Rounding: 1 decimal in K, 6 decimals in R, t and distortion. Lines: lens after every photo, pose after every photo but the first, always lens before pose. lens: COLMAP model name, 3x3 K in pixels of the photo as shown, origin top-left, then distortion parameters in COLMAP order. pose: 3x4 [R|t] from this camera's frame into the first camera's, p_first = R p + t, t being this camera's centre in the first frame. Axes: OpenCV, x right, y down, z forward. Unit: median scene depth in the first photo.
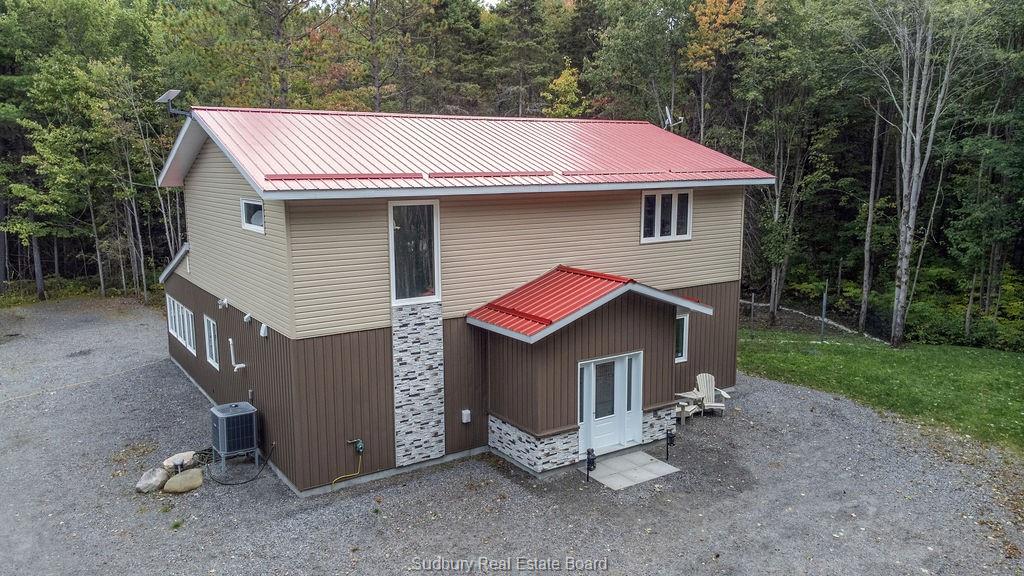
lens RADIAL K [[760.1, 0, 519.0], [0, 760.1, 289.4], [0, 0, 1]] dist [0.032431, 0.043144]
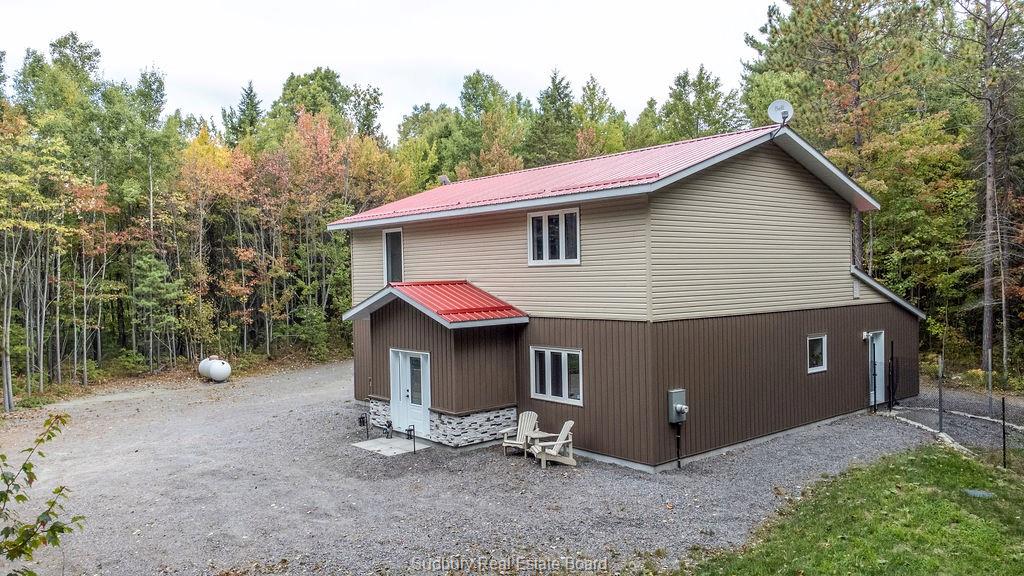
lens RADIAL K [[760.1, 0, 515.9], [0, 760.1, 285.2], [0, 0, 1]] dist [0.032431, 0.043144]
pose [[0.124124, 0.014311, -0.992163, 1.144282], [-0.146145, 0.989255, -0.004014, -0.028529], [0.981445, 0.145498, 0.124882, 0.862765]]
